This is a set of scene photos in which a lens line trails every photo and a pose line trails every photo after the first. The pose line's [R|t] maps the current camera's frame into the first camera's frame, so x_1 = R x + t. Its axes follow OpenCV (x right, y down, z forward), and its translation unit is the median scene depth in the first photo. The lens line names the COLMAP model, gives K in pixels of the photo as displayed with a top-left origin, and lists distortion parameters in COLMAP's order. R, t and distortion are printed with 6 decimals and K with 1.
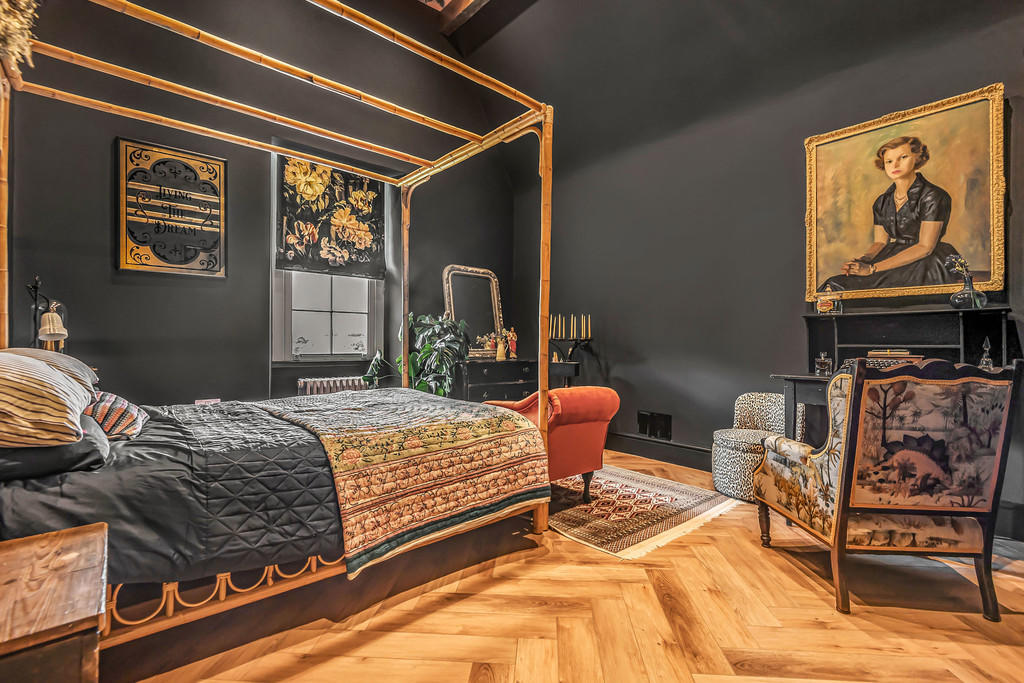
lens RADIAL K [[477.9, 0, 505.2], [0, 477.9, 343.1], [0, 0, 1]] dist [0.011246, -0.000923]
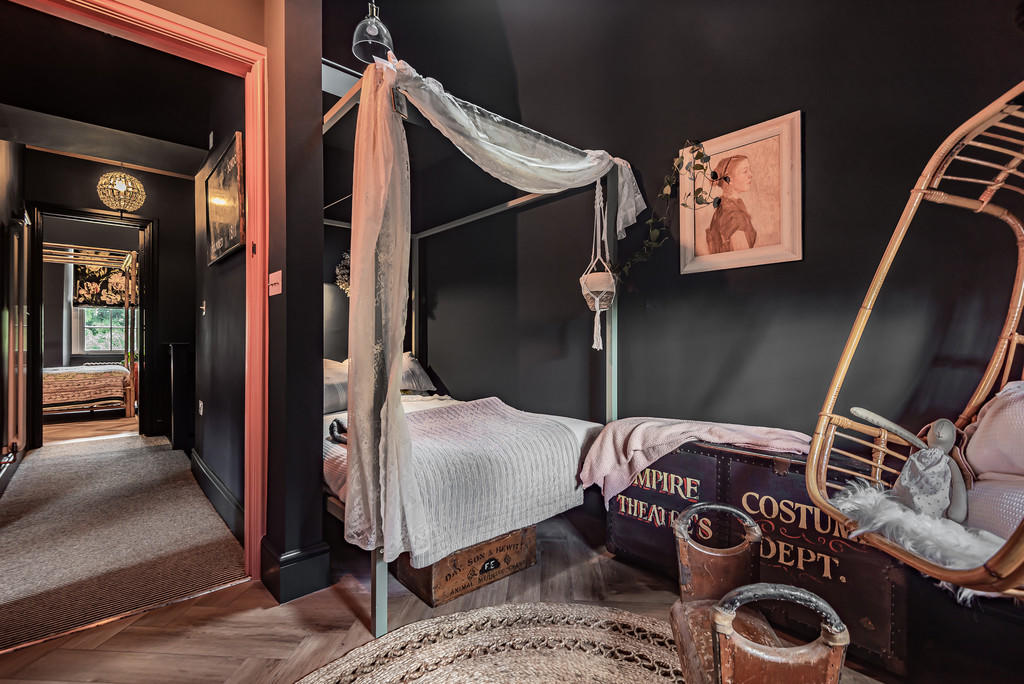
lens RADIAL K [[477.9, 0, 511.8], [0, 477.9, 338.8], [0, 0, 1]] dist [0.011246, -0.000923]
pose [[0.999687, -0.007648, 0.023801, 1.269638], [0.007600, 0.999969, 0.002132, -0.013862], [-0.023816, -0.001951, 0.999714, -1.023359]]
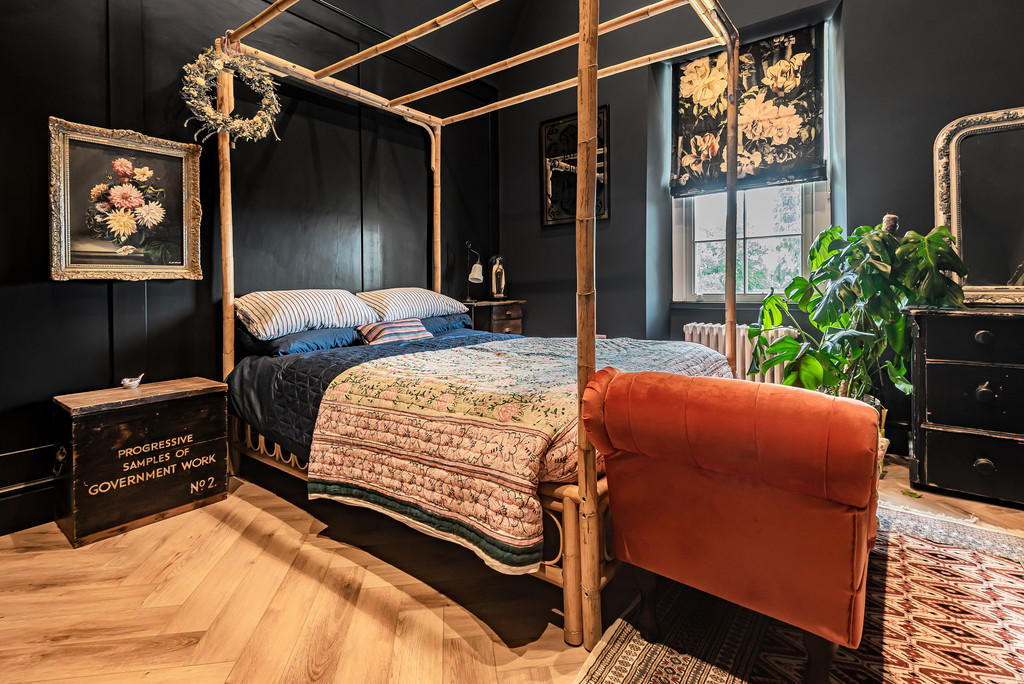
lens RADIAL K [[477.9, 0, 492.1], [0, 477.9, 289.5], [0, 0, 1]] dist [0.011246, -0.000923]
pose [[0.196832, -0.001355, -0.980436, 0.330108], [0.014228, 0.999898, 0.001474, 0.009675], [0.980334, -0.014240, 0.196831, 0.481489]]
